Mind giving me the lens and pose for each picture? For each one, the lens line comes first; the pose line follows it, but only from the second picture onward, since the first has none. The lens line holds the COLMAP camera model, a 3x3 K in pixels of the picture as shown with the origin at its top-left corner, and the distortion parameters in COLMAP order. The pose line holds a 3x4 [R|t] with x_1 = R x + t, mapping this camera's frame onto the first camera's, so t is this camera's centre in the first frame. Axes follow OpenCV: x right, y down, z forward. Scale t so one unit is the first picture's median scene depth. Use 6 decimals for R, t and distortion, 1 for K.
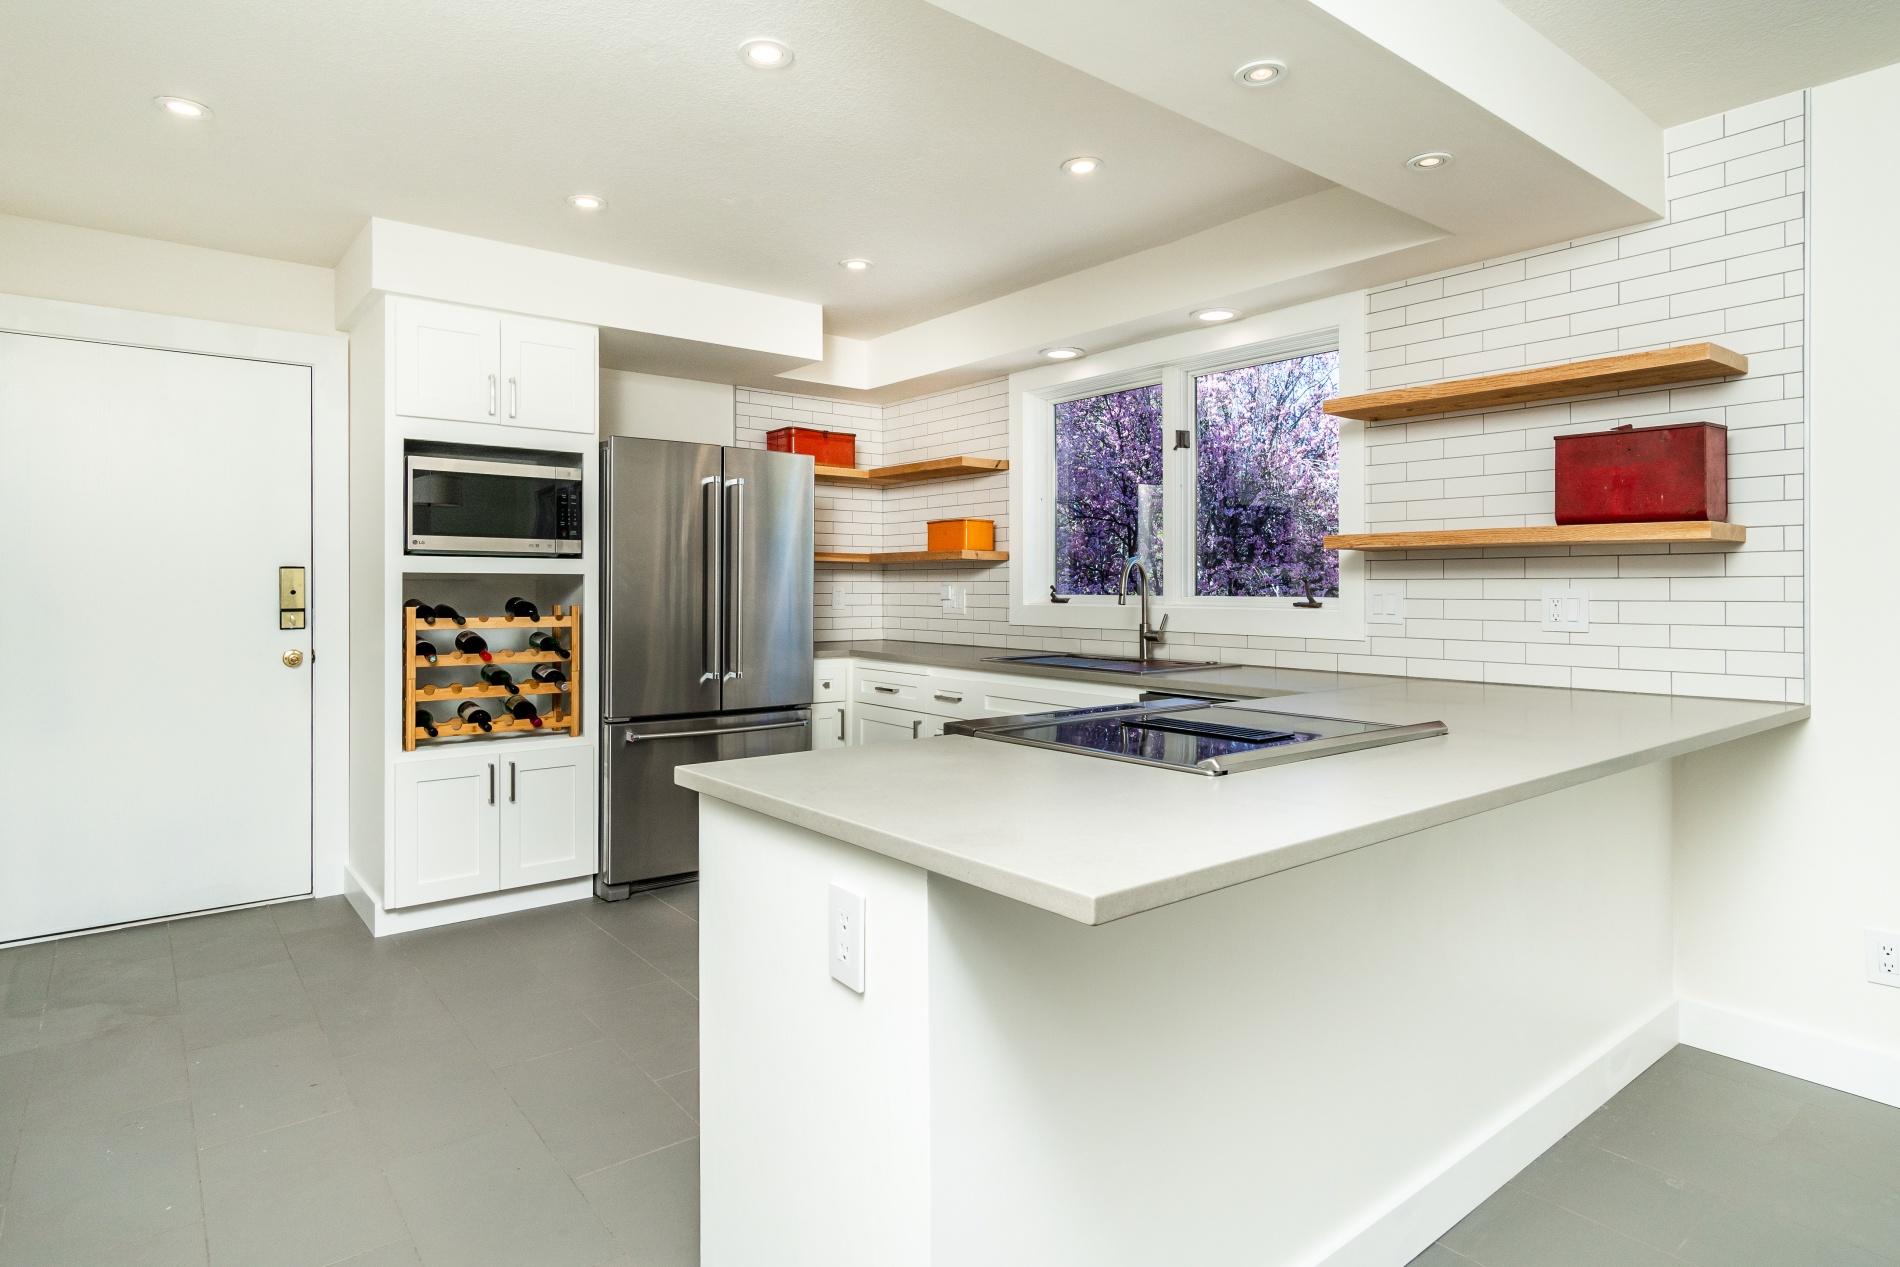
lens RADIAL K [[1030.4, 0, 952.2], [0, 1030.4, 583.5], [0, 0, 1]] dist [0.004462, 0.002533]
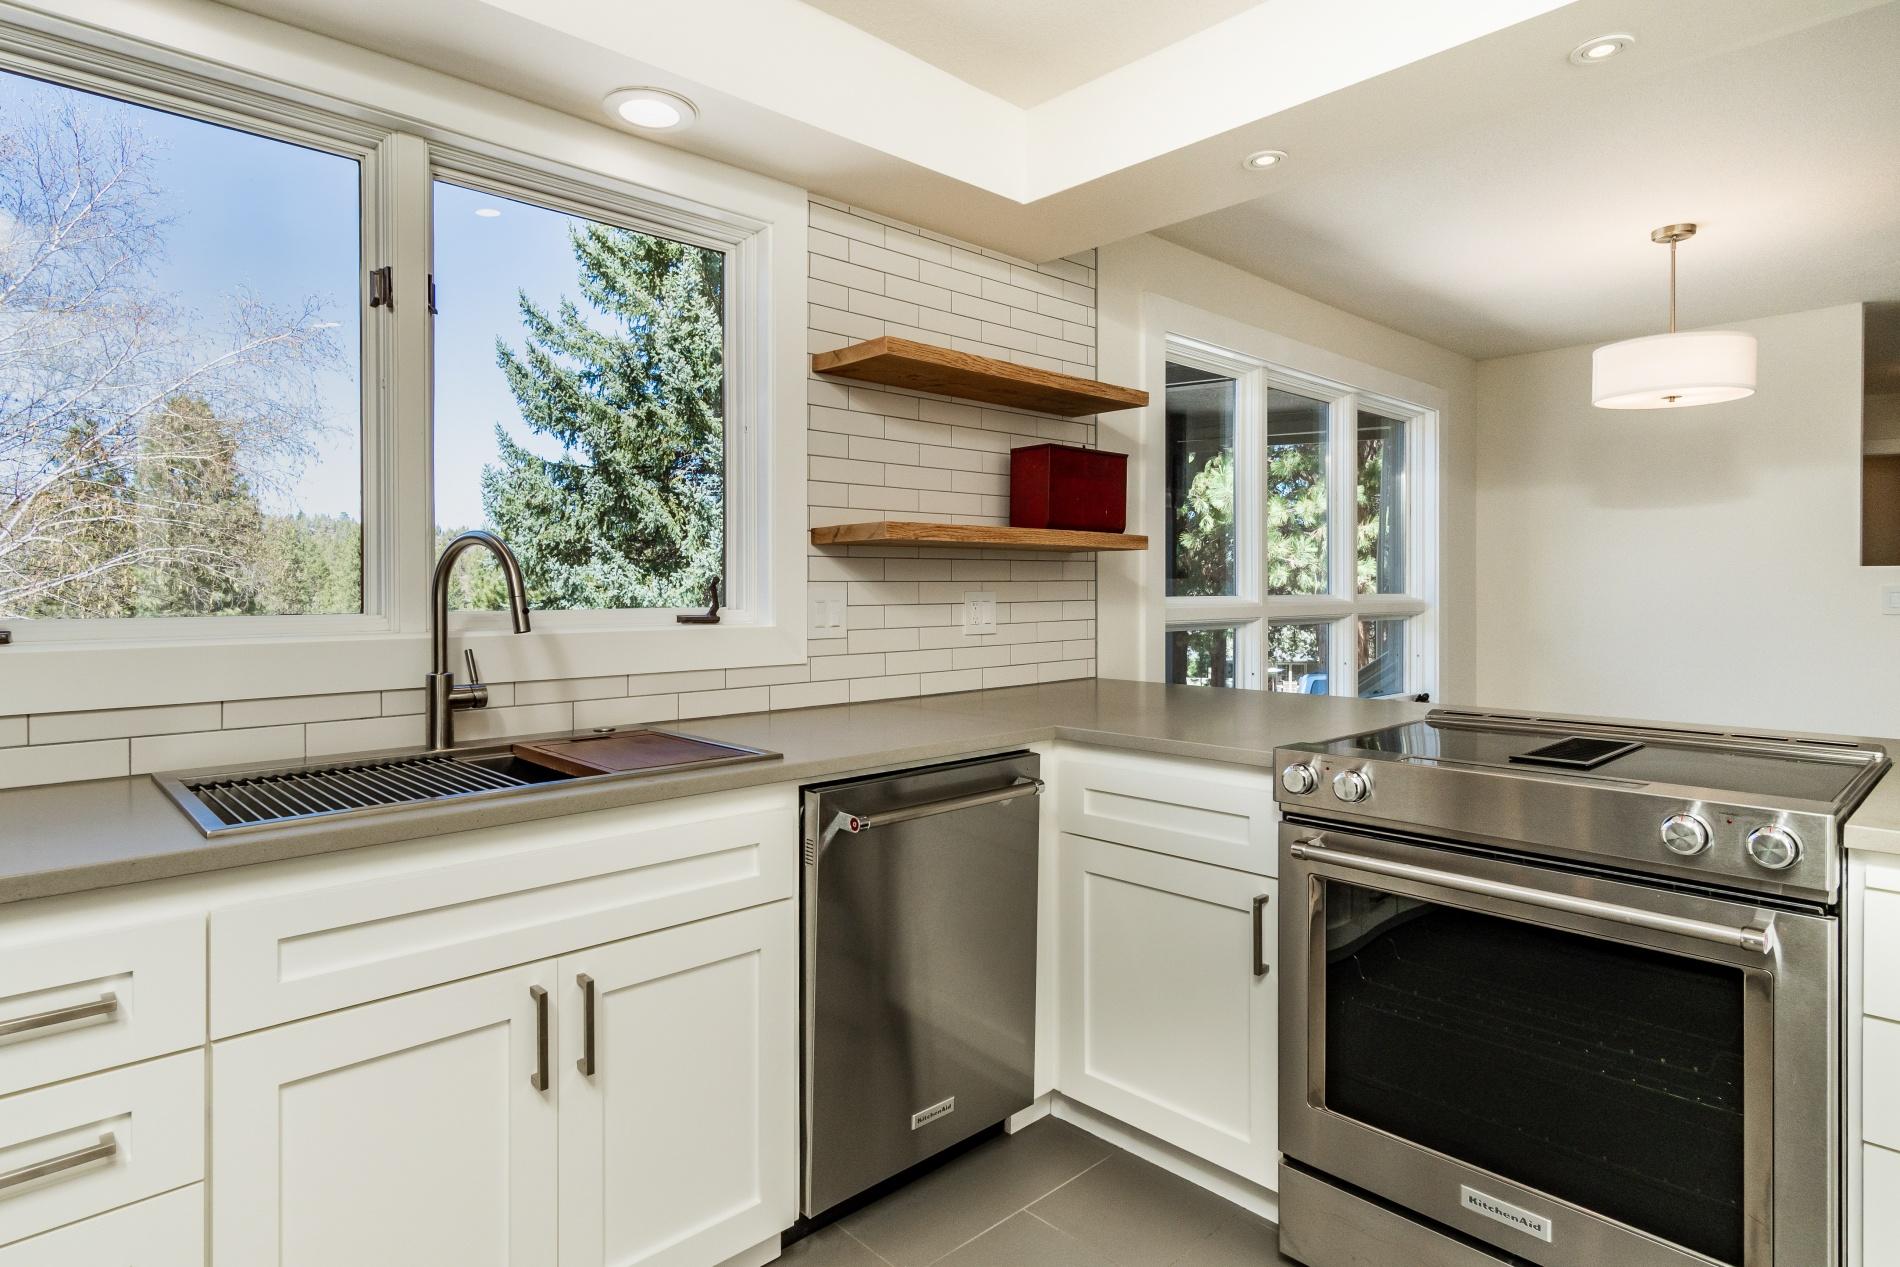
lens RADIAL K [[1030.4, 0, 927.0], [0, 1030.4, 604.4], [0, 0, 1]] dist [0.004462, 0.002533]
pose [[-0.081676, -0.016306, 0.996526, -0.333685], [0.002811, 0.999858, 0.016591, 0.000568], [-0.996655, 0.004157, -0.081618, 0.924673]]
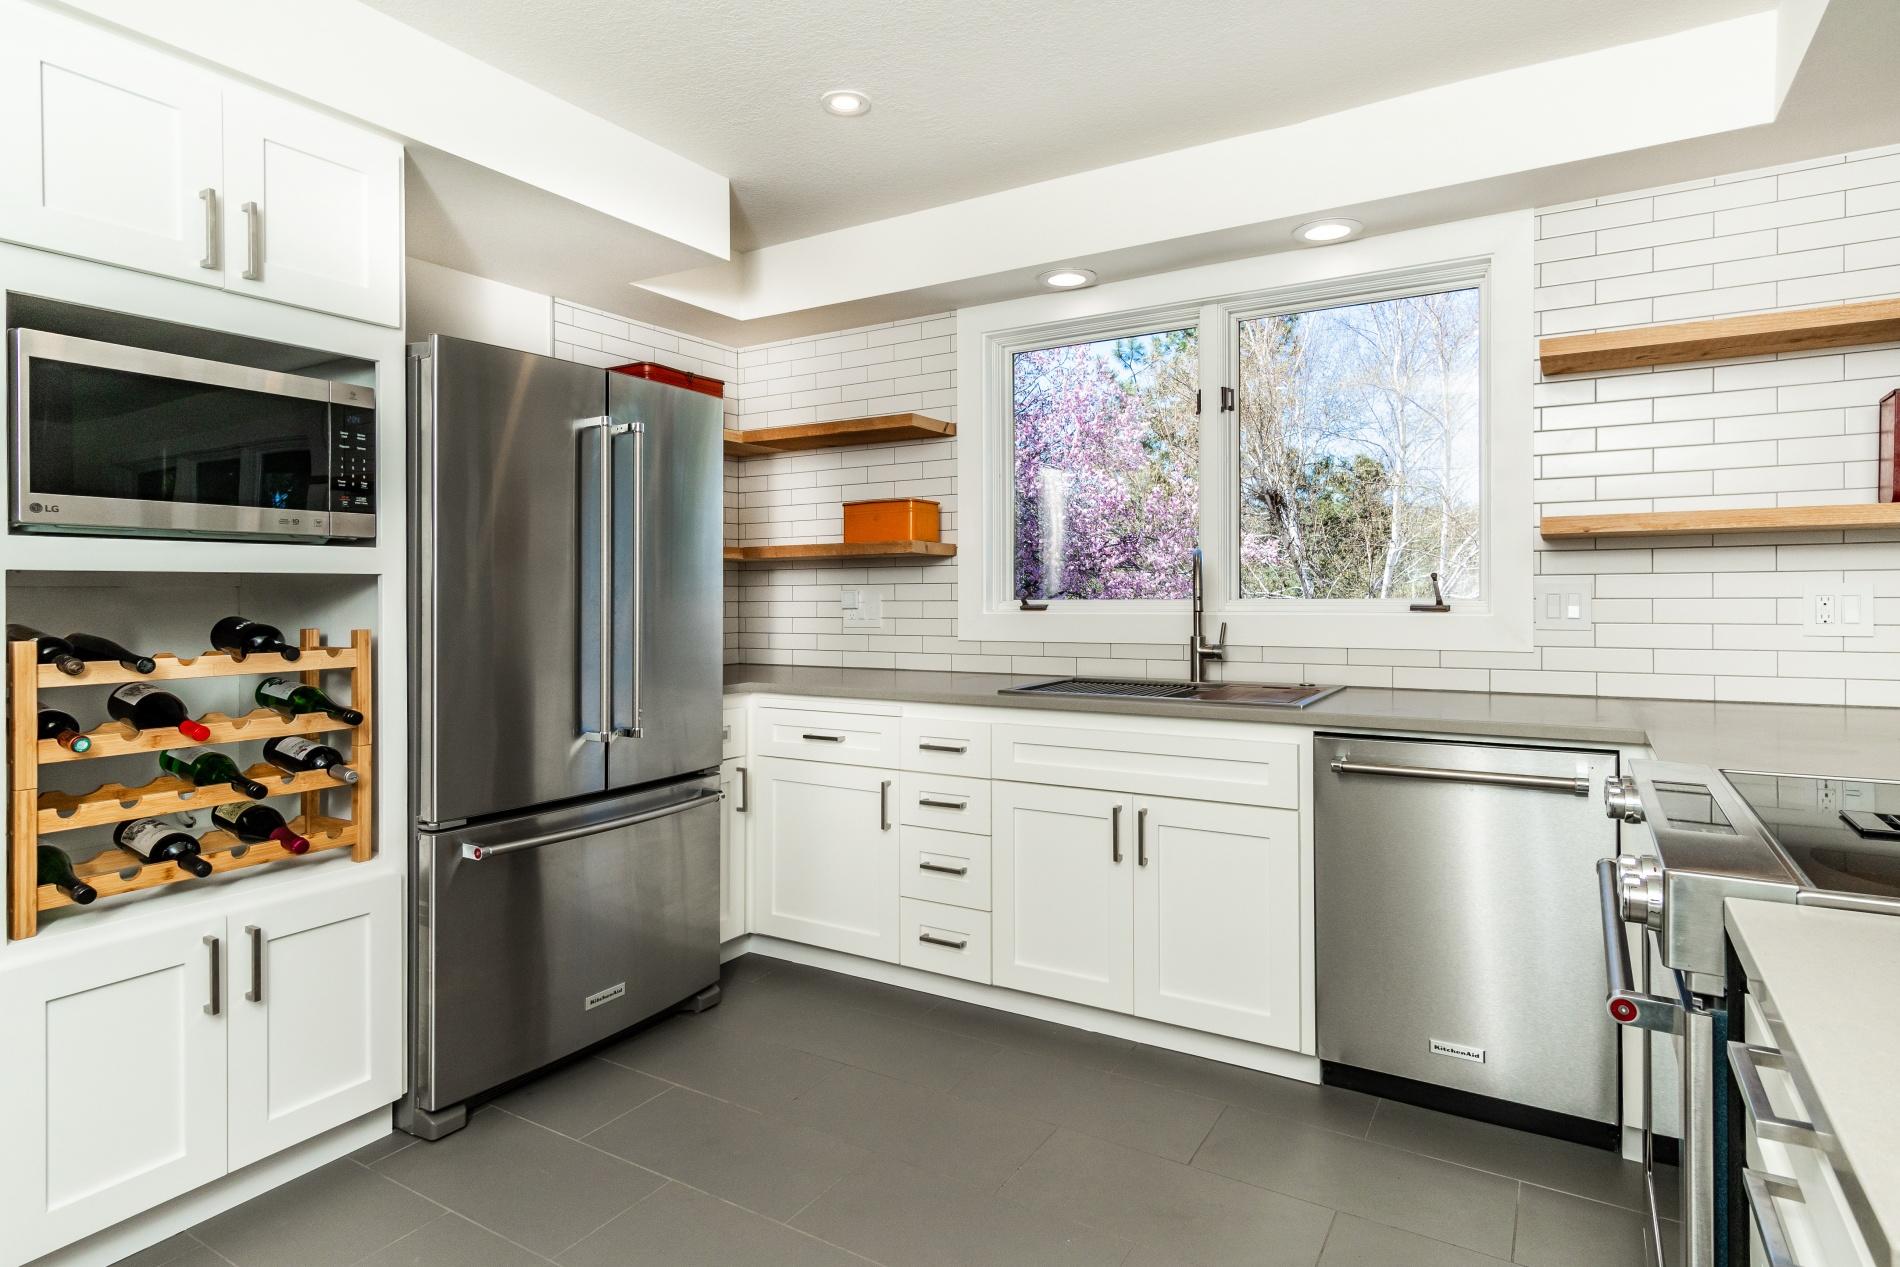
lens RADIAL K [[1030.4, 0, 945.3], [0, 1030.4, 589.2], [0, 0, 1]] dist [0.004462, 0.002533]
pose [[0.939087, -0.009209, 0.343555, -0.283246], [0.009497, 0.999955, 0.000843, 0.001993], [-0.343547, 0.002471, 0.939132, 0.390568]]
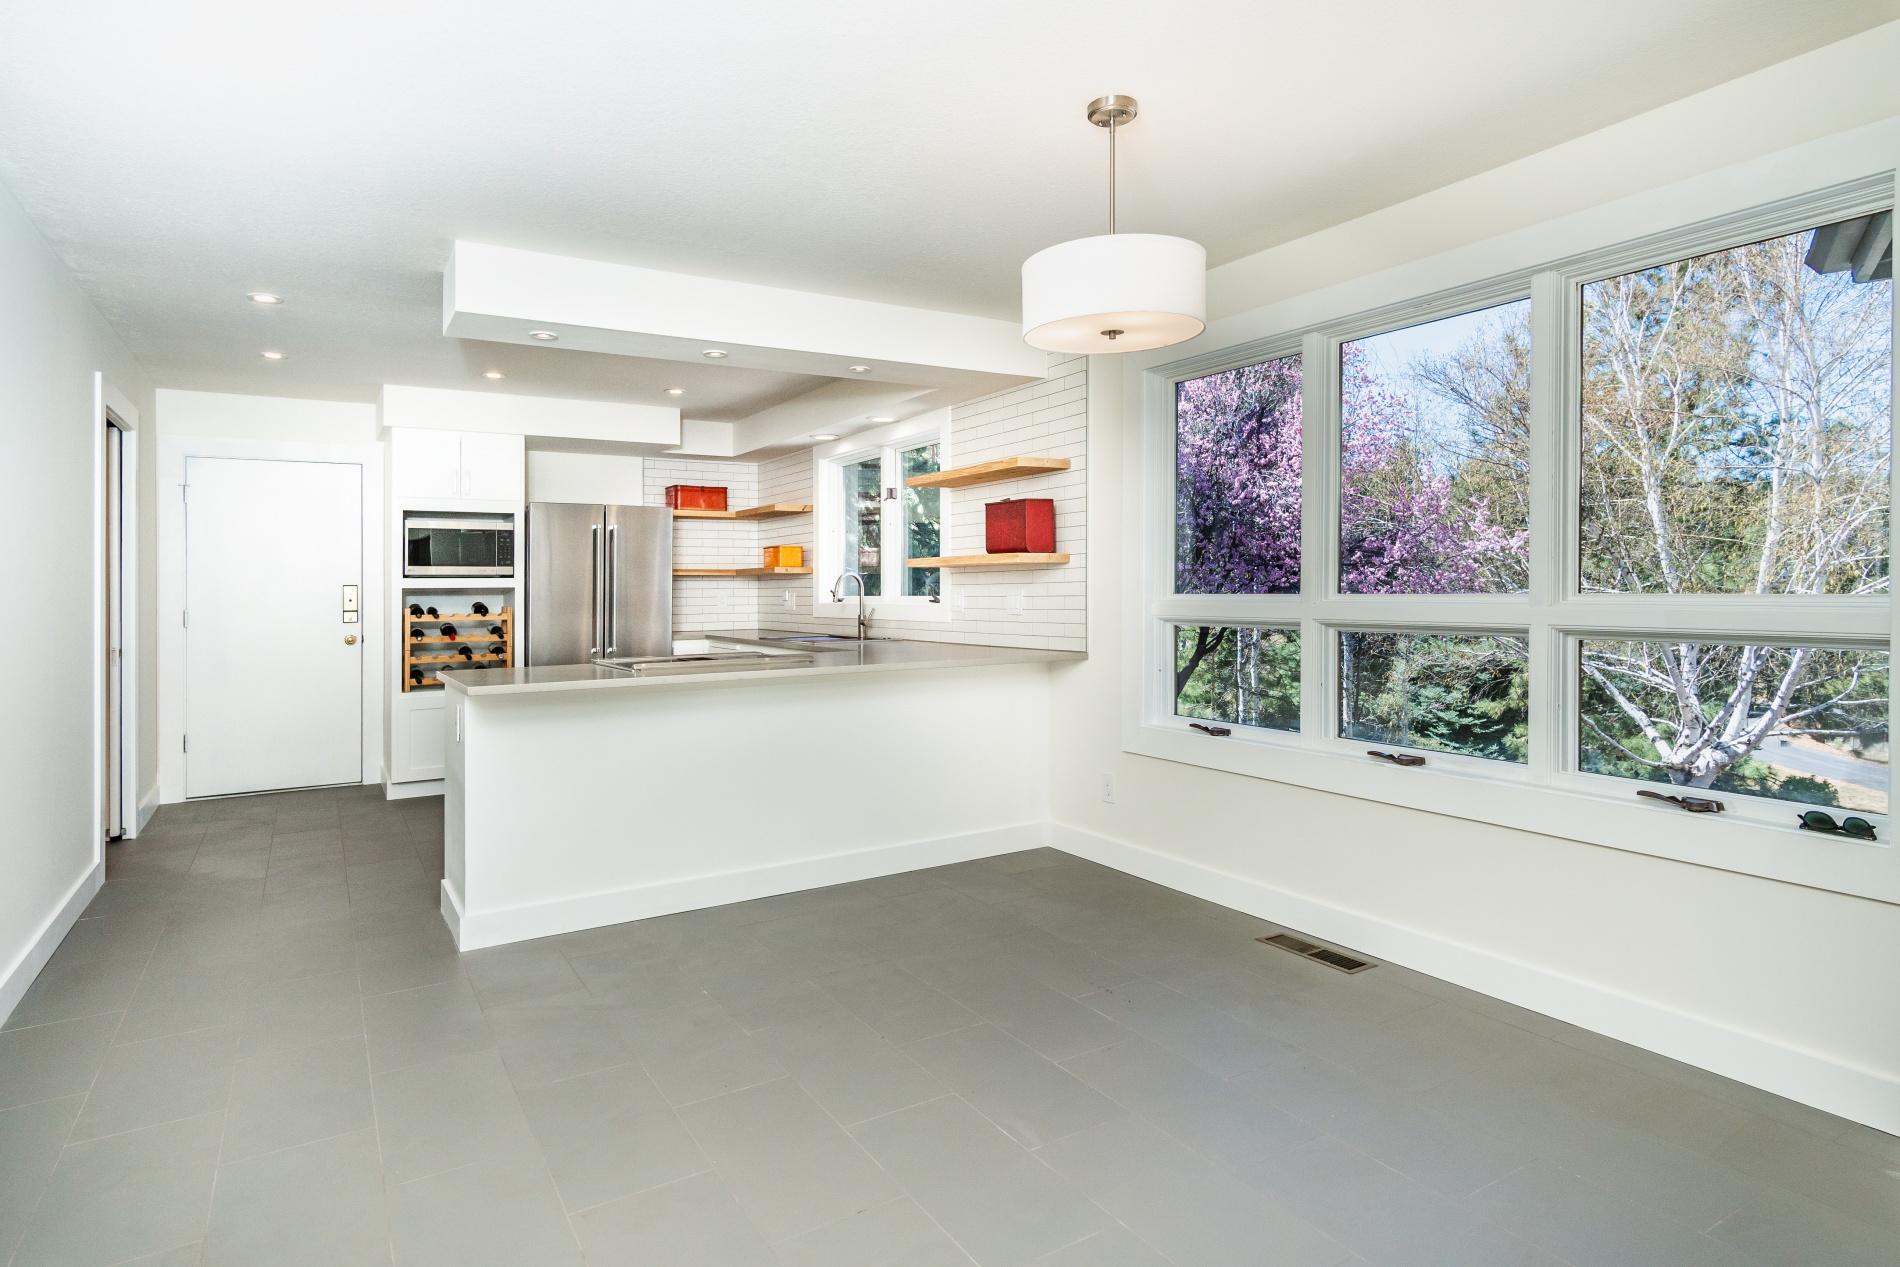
lens RADIAL K [[1030.4, 0, 939.2], [0, 1030.4, 564.4], [0, 0, 1]] dist [0.004462, 0.002533]
pose [[0.992128, -0.015852, -0.124218, 0.565678], [0.013213, 0.999670, -0.022045, -0.000554], [0.124526, 0.020230, 0.992010, -0.591615]]
